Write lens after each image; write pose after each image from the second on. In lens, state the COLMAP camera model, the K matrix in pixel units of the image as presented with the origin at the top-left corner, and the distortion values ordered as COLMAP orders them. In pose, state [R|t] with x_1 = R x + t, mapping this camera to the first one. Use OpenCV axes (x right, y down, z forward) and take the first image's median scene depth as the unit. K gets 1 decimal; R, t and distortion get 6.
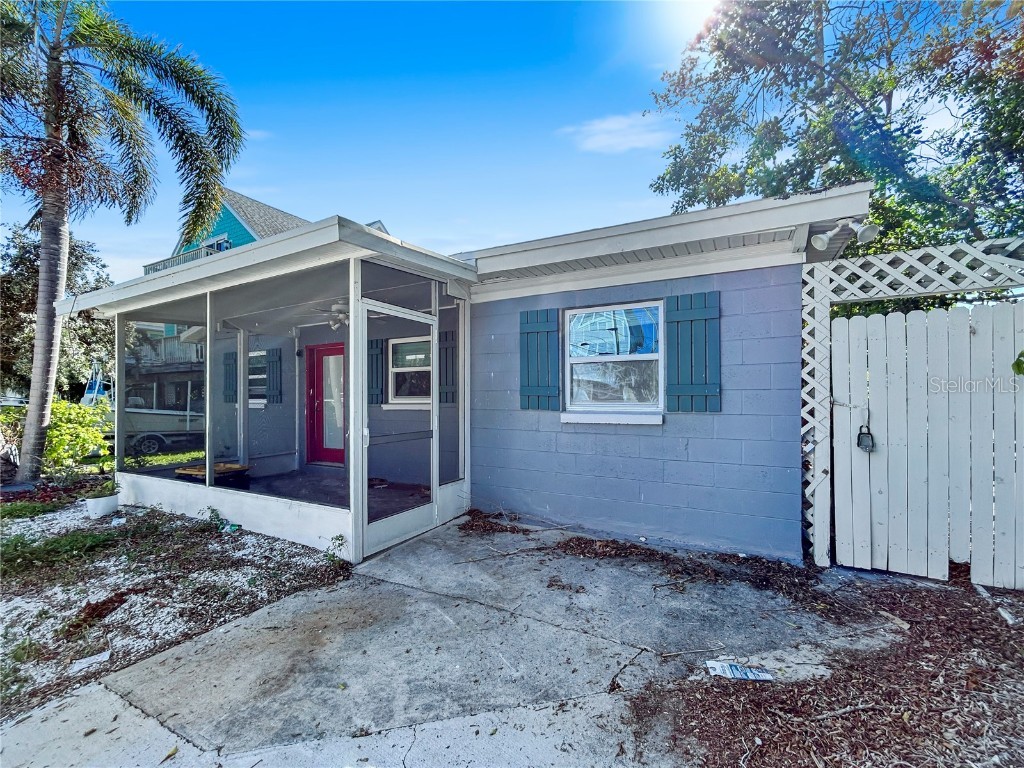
lens RADIAL K [[421.6, 0, 509.8], [0, 421.6, 403.1], [0, 0, 1]] dist [-0.000418, -0.000028]
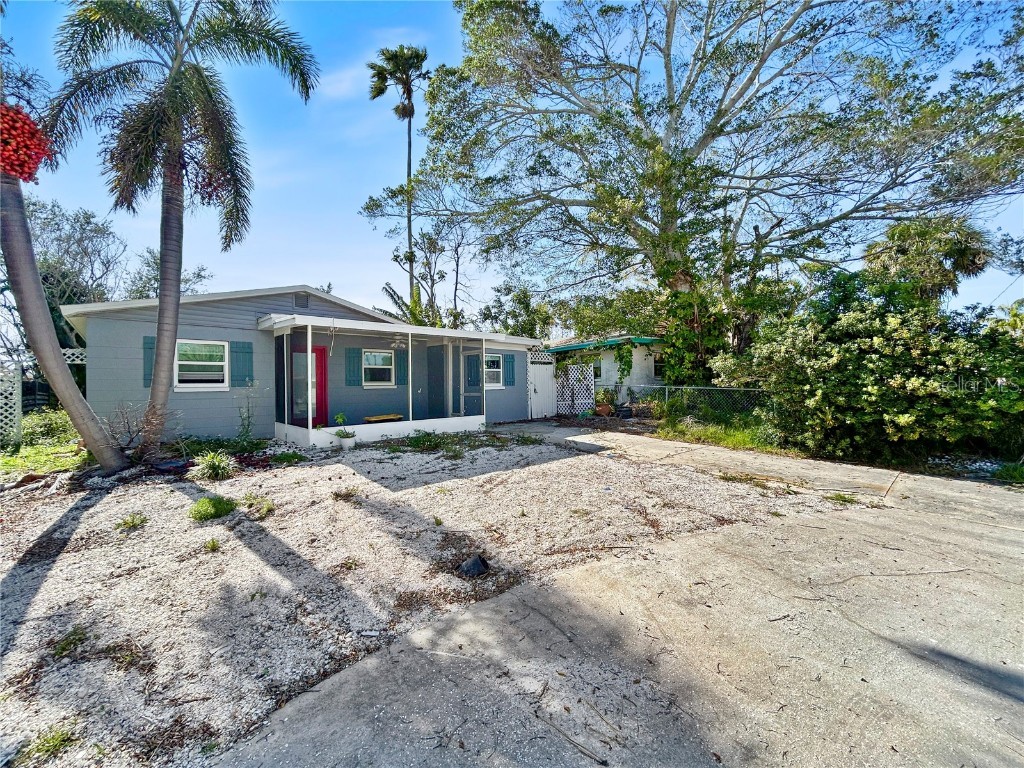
lens RADIAL K [[416.7, 0, 511.1], [0, 416.7, 378.4], [0, 0, 1]] dist [0.000792, 0.000468]
pose [[0.340140, 0.014238, 0.940267, -3.429317], [0.020494, 0.999536, -0.022549, 0.046911], [-0.940152, 0.026939, 0.339690, -0.313625]]
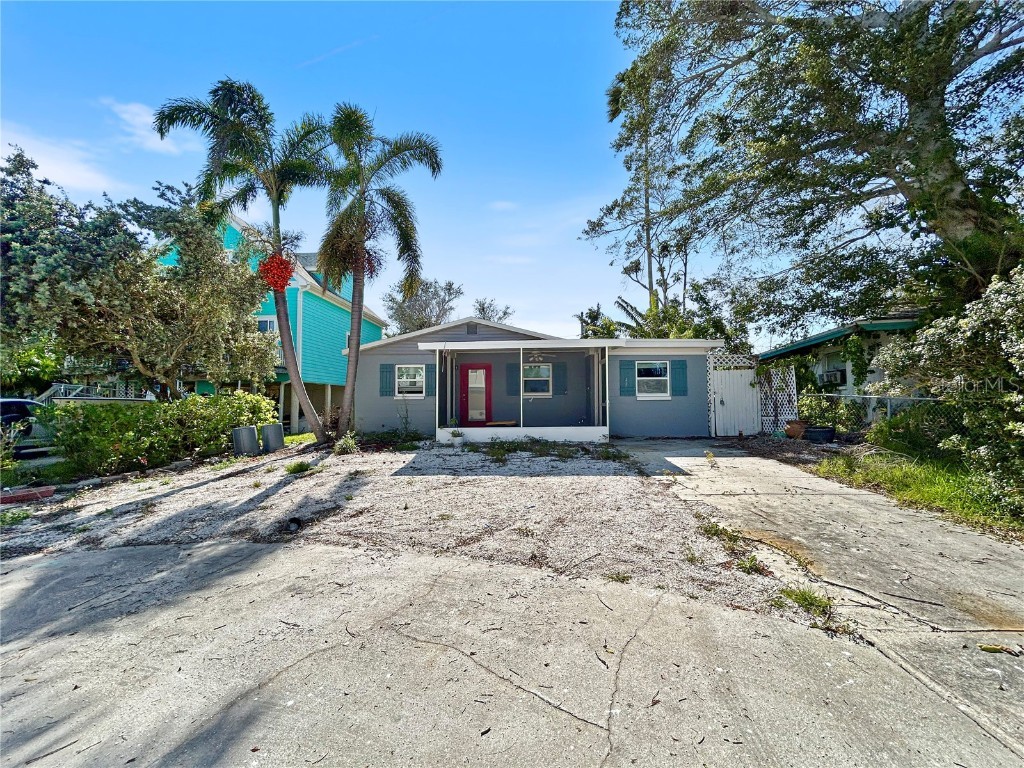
lens RADIAL K [[416.7, 0, 511.1], [0, 416.7, 378.4], [0, 0, 1]] dist [0.000792, 0.000468]
pose [[0.900582, 0.019535, 0.434247, -2.411416], [0.008269, 0.998039, -0.062047, 0.086110], [-0.434608, 0.059469, 0.898654, -1.509760]]
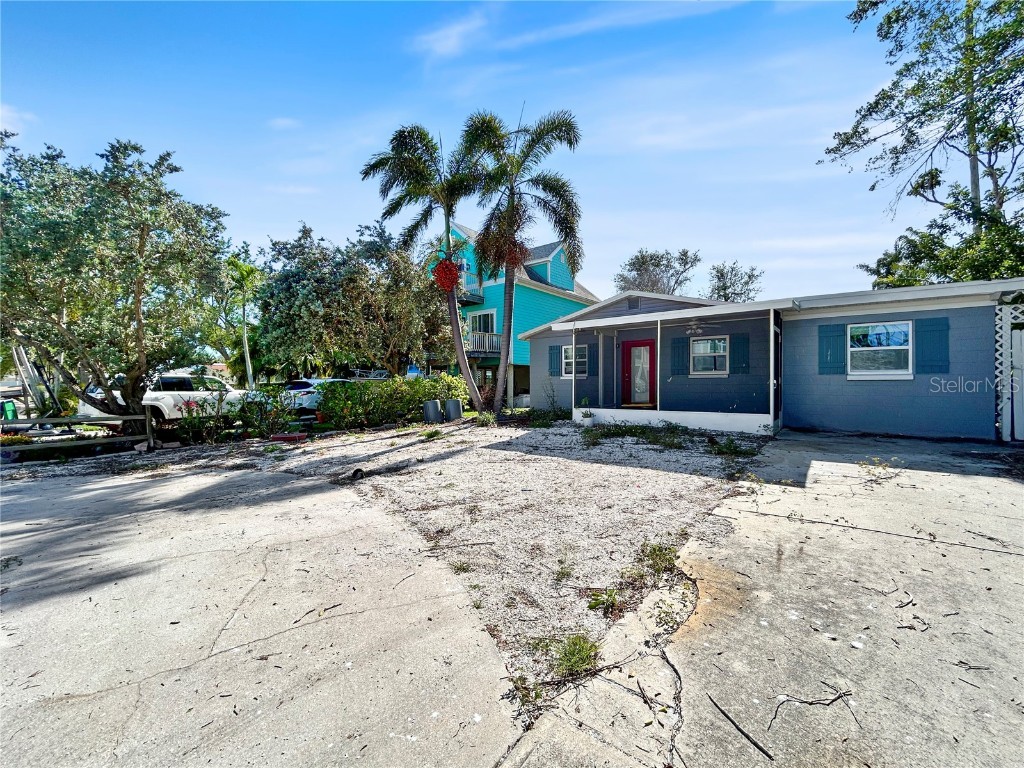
lens RADIAL K [[415.5, 0, 512.0], [0, 415.5, 384.0], [0, 0, 1]] dist [-0.000150, 0.000040]
pose [[0.984595, -0.000571, -0.174849, -1.437509], [-0.000034, 0.999994, -0.003457, 0.091009], [0.174850, 0.003410, 0.984589, -1.605746]]
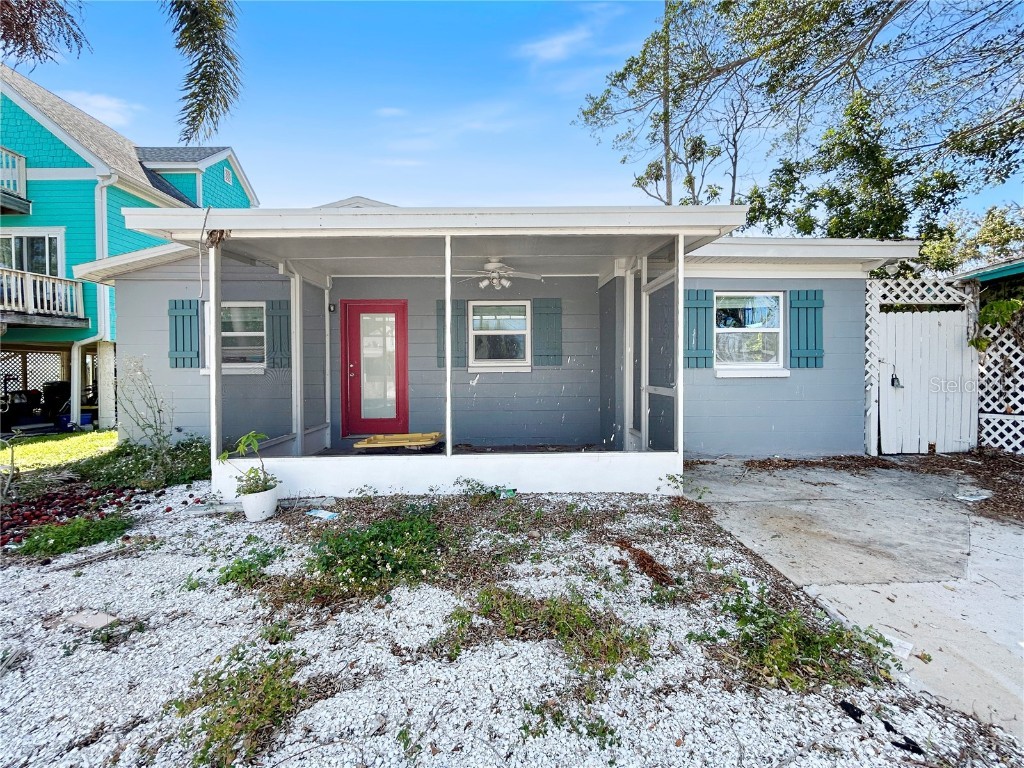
lens RADIAL K [[416.7, 0, 511.1], [0, 416.7, 378.4], [0, 0, 1]] dist [0.000792, 0.000468]
pose [[0.875948, -0.015532, 0.482155, -1.364377], [0.008581, 0.999825, 0.016619, 0.027436], [-0.482328, -0.010420, 0.875928, 0.221189]]
